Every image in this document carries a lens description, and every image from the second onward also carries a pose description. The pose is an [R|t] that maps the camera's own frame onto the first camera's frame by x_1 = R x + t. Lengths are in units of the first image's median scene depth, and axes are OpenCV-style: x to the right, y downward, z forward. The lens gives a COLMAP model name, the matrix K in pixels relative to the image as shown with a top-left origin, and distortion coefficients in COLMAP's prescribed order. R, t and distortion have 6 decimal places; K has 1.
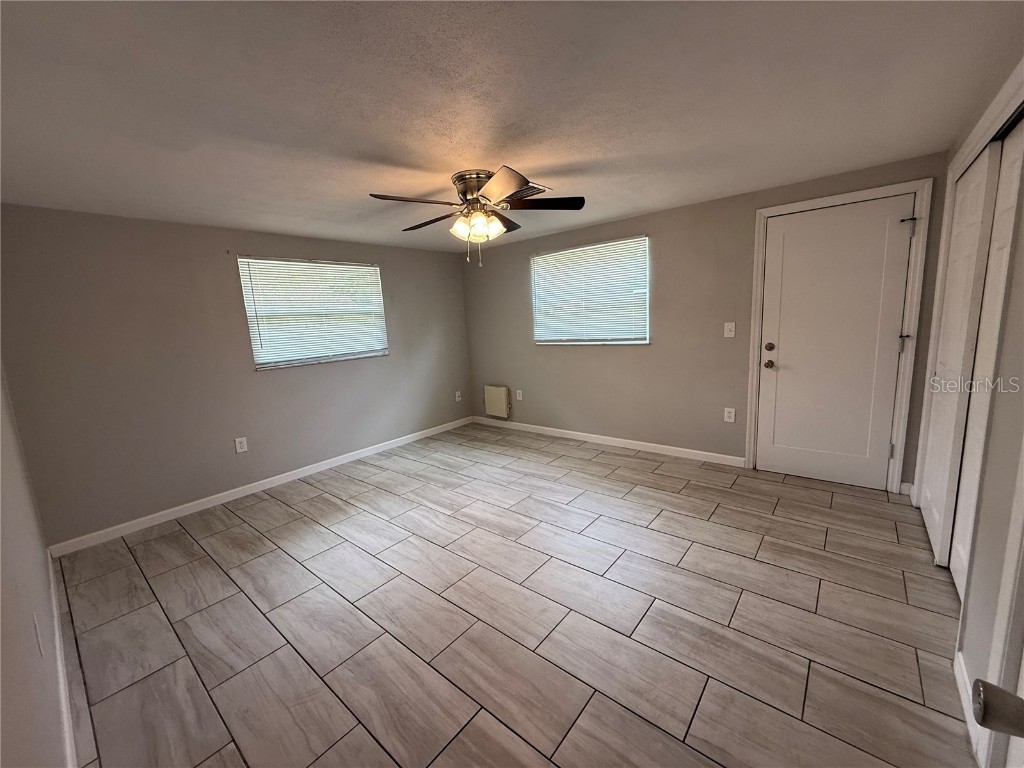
lens RADIAL K [[409.2, 0, 511.0], [0, 409.2, 383.8], [0, 0, 1]] dist [0.000464, -0.000268]
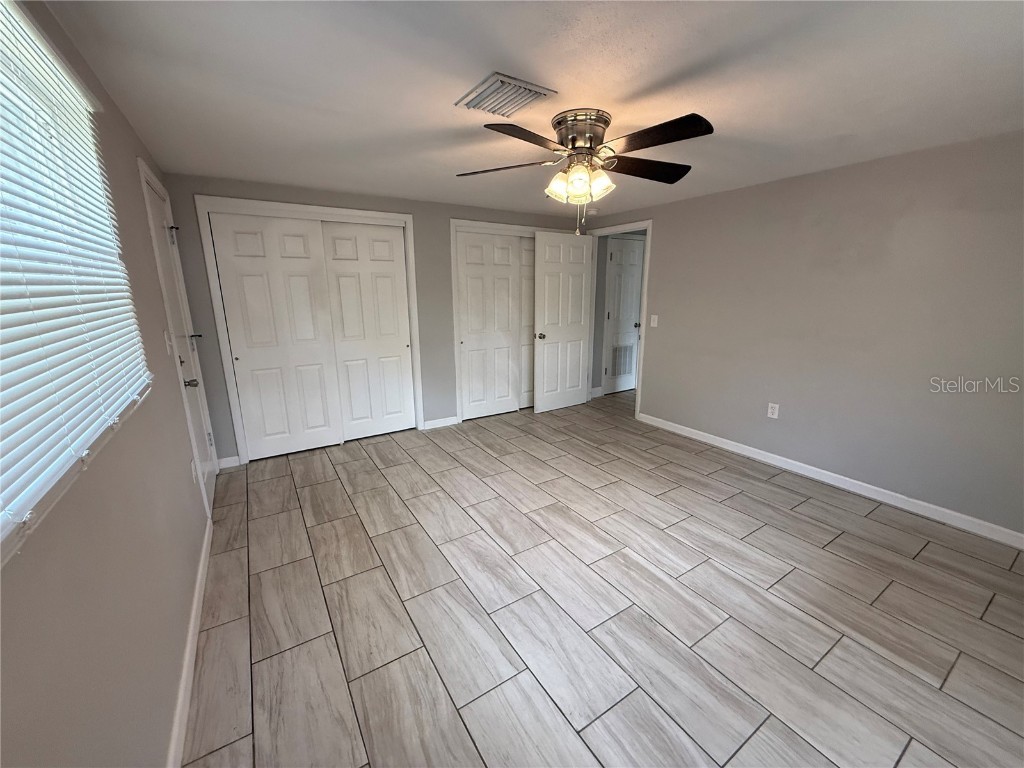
lens RADIAL K [[409.2, 0, 510.2], [0, 409.2, 384.7], [0, 0, 1]] dist [0.000464, -0.000268]
pose [[-0.951479, -0.011951, 0.307483, -0.166260], [0.105109, 0.926521, 0.361264, -0.265964], [-0.289207, 0.376054, -0.880308, 1.559306]]
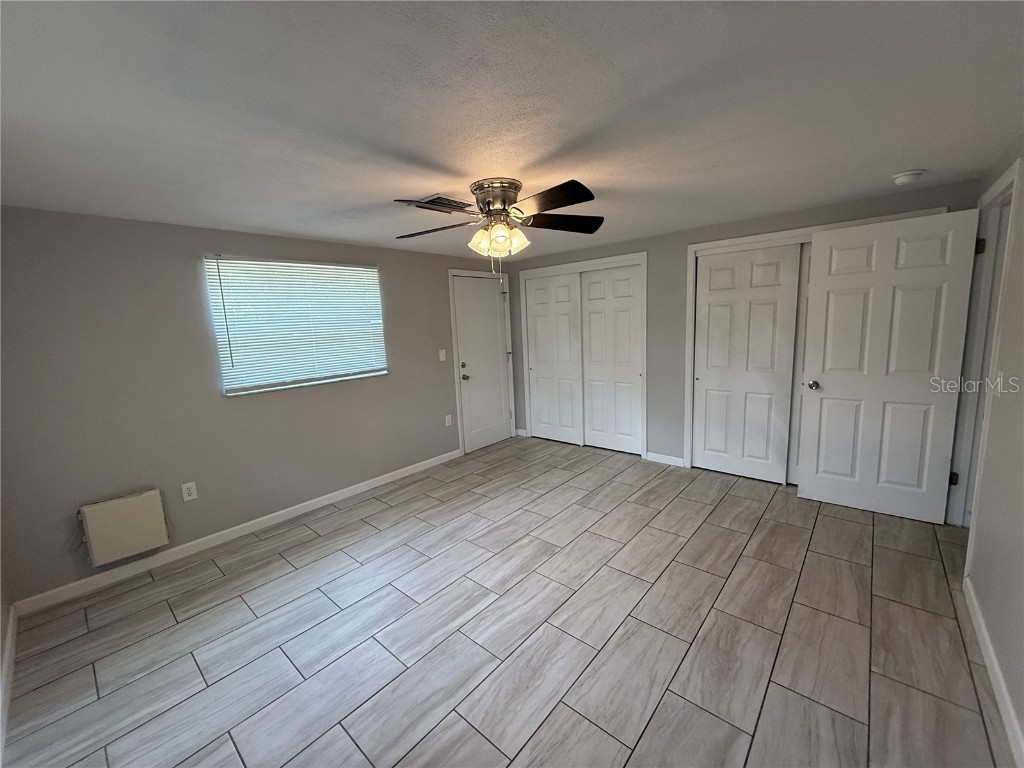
lens RADIAL K [[409.2, 0, 510.0], [0, 409.2, 384.2], [0, 0, 1]] dist [0.000464, -0.000268]
pose [[0.031393, -0.095147, 0.994968, -0.827968], [0.206273, 0.974646, 0.086695, -0.120643], [-0.977991, 0.202514, 0.050224, 0.818387]]
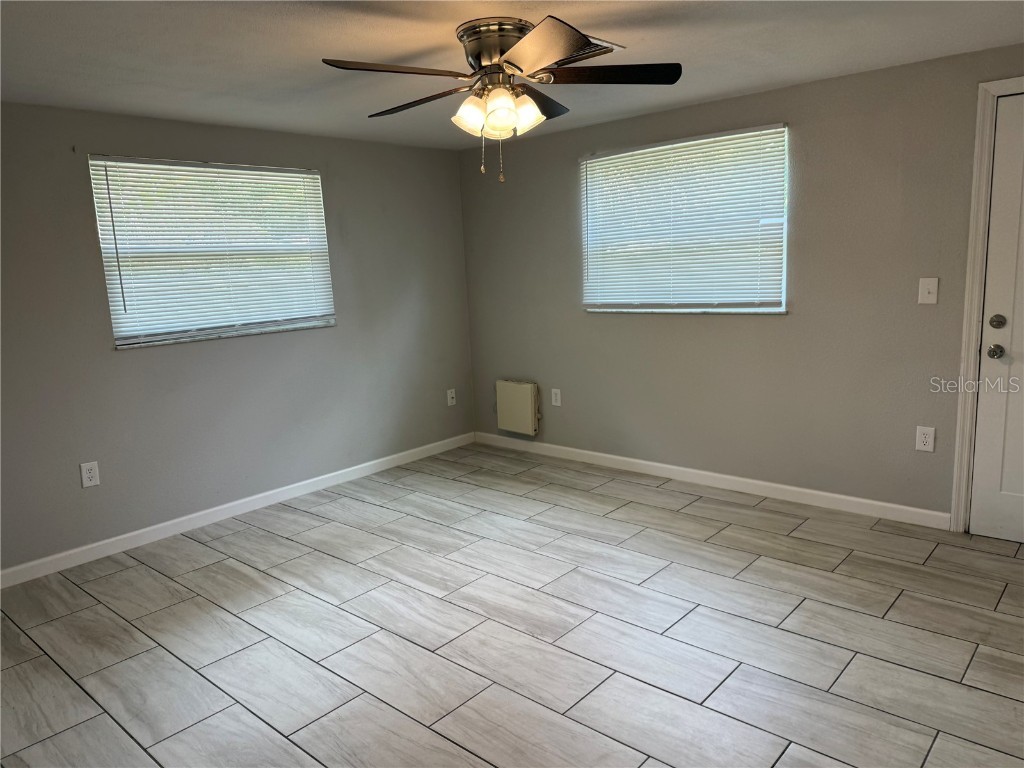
lens RADIAL K [[719.7, 0, 513.4], [0, 719.7, 384.3], [0, 0, 1]] dist [0.066881, -0.096496]
pose [[0.999489, 0.015987, -0.027692, -0.019757], [-0.015663, 0.999807, 0.011870, -0.003629], [0.027876, -0.011430, 0.999546, -0.043110]]
